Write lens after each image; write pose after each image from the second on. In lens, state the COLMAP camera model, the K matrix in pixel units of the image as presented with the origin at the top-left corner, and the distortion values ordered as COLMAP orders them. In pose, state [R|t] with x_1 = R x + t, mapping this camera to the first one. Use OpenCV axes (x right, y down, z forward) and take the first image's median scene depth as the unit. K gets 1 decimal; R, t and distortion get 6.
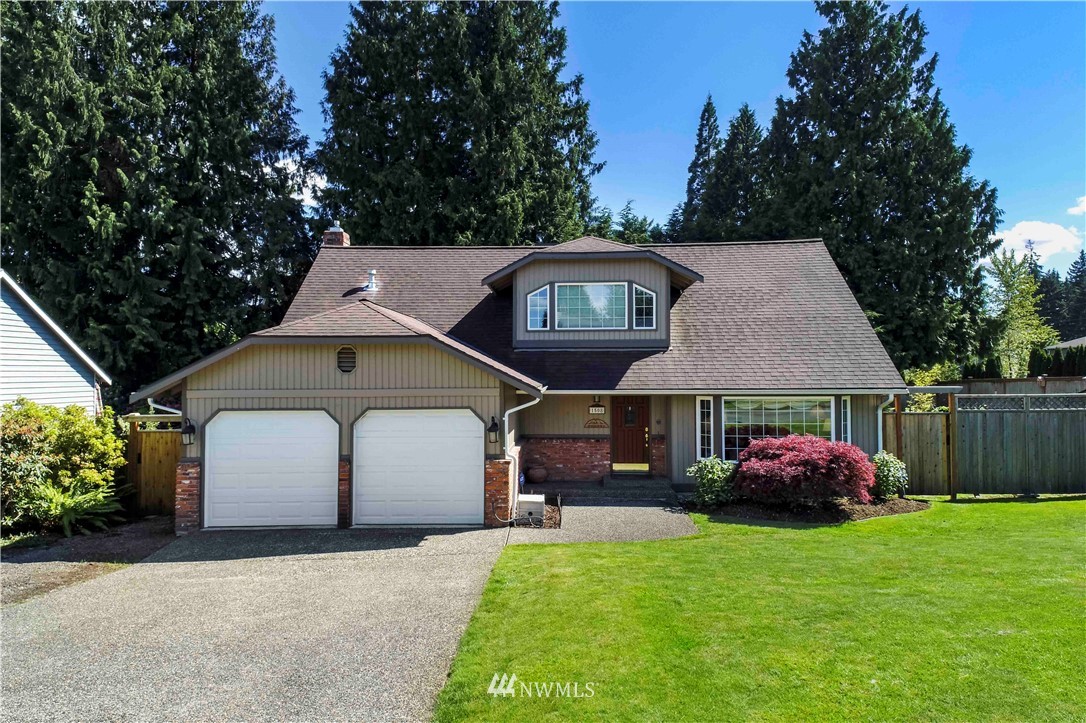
lens RADIAL K [[741.3, 0, 526.6], [0, 741.3, 367.5], [0, 0, 1]] dist [0.107121, -0.039176]
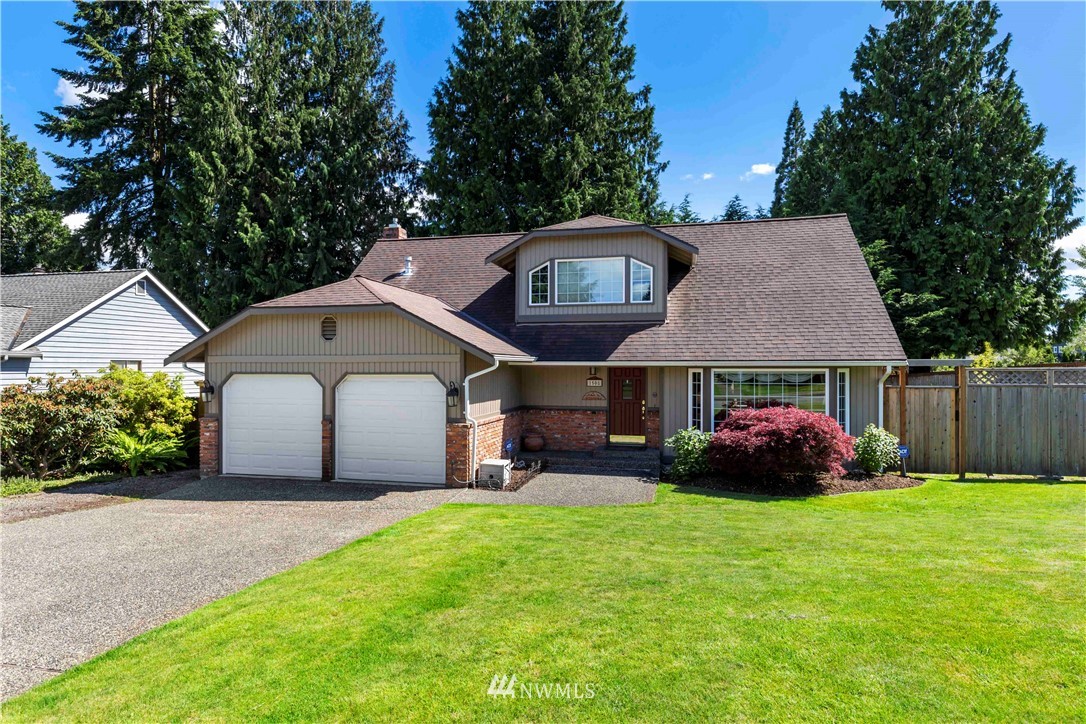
lens RADIAL K [[646.1, 0, 515.4], [0, 646.1, 365.3], [0, 0, 1]] dist [-0.005484, 0.006834]
pose [[0.977403, 0.005682, -0.211307, 0.178289], [-0.004983, 0.999980, 0.003841, 0.030762], [0.211325, -0.002702, 0.977412, 0.105641]]
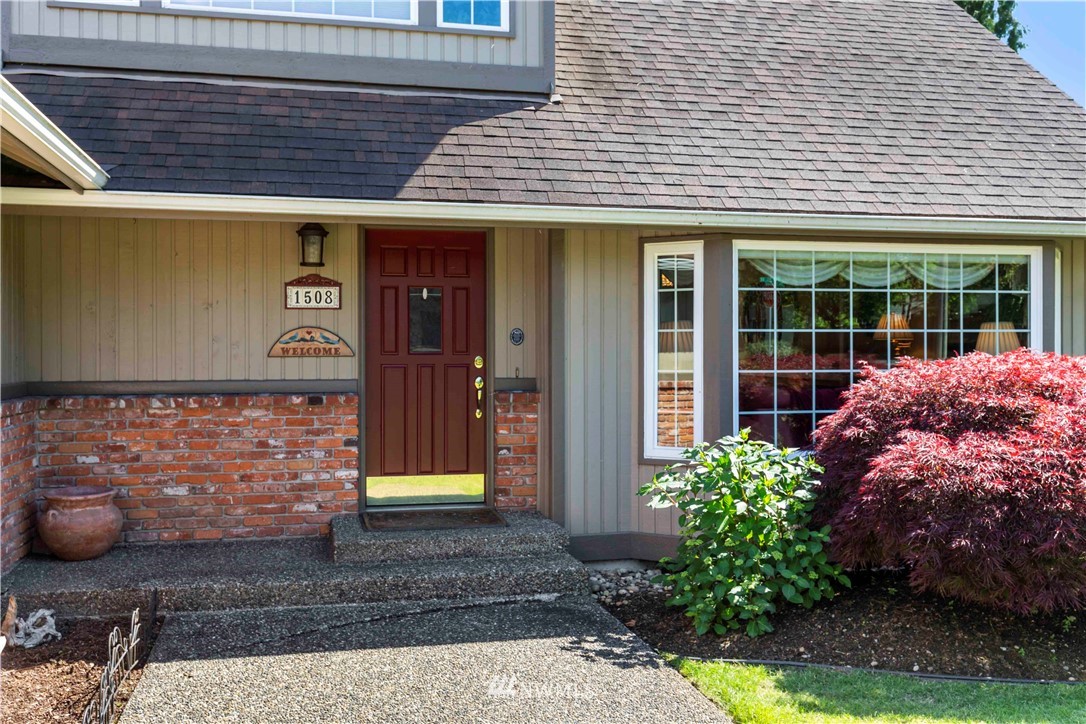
lens RADIAL K [[1072.6, 0, 542.8], [0, 1072.6, 355.8], [0, 0, 1]] dist [0.018608, 0.000000]
pose [[0.959128, 0.002526, 0.282961, 0.062675], [-0.003963, 0.999982, 0.004504, 0.079312], [-0.282945, -0.005441, 0.959121, 0.575381]]
